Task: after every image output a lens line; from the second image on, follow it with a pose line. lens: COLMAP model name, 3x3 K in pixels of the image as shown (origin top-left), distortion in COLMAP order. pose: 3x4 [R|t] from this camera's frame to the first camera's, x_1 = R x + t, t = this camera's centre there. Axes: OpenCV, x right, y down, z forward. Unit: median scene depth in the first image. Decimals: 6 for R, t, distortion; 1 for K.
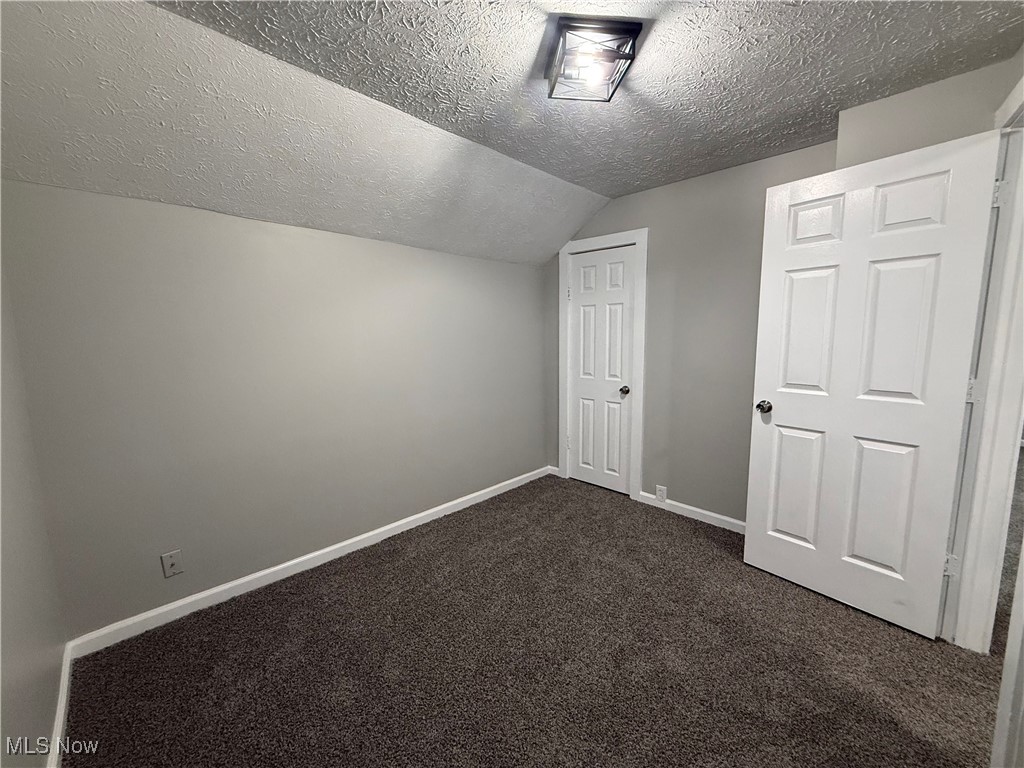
lens RADIAL K [[406.4, 0, 507.5], [0, 406.4, 383.1], [0, 0, 1]] dist [0.000626, 0.000409]
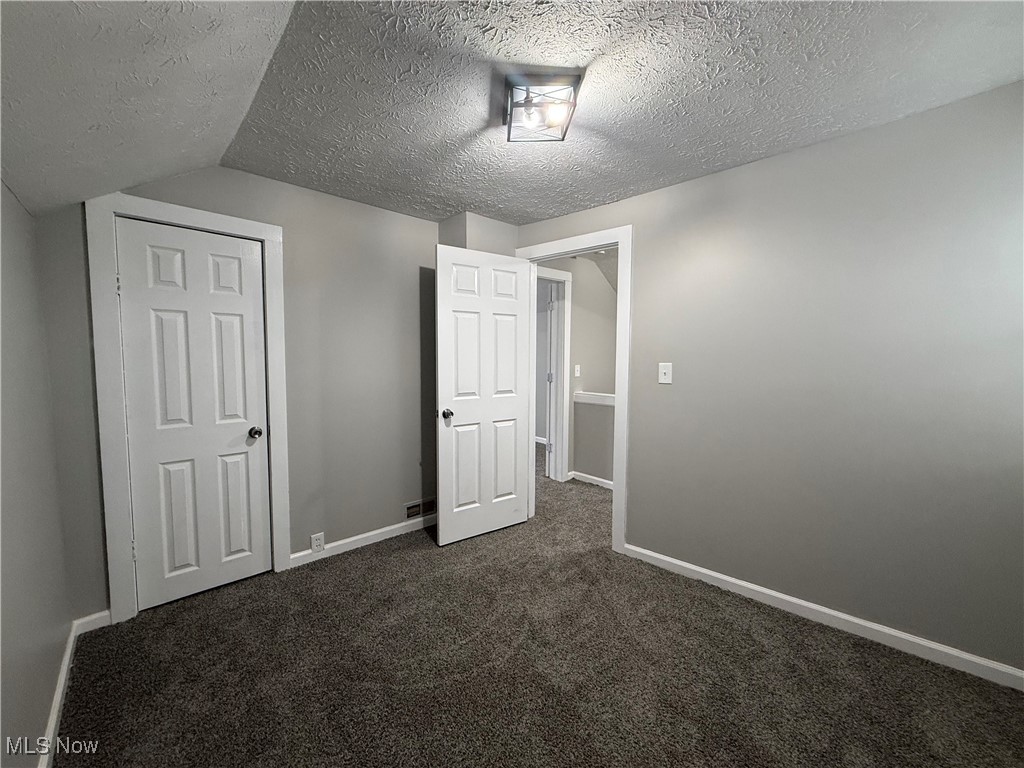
lens RADIAL K [[406.4, 0, 507.5], [0, 406.4, 383.1], [0, 0, 1]] dist [0.000626, 0.000409]
pose [[0.046684, -0.052347, 0.997537, -0.429968], [0.124692, 0.991120, 0.046175, -0.049704], [-0.991097, 0.122229, 0.052796, 0.505622]]
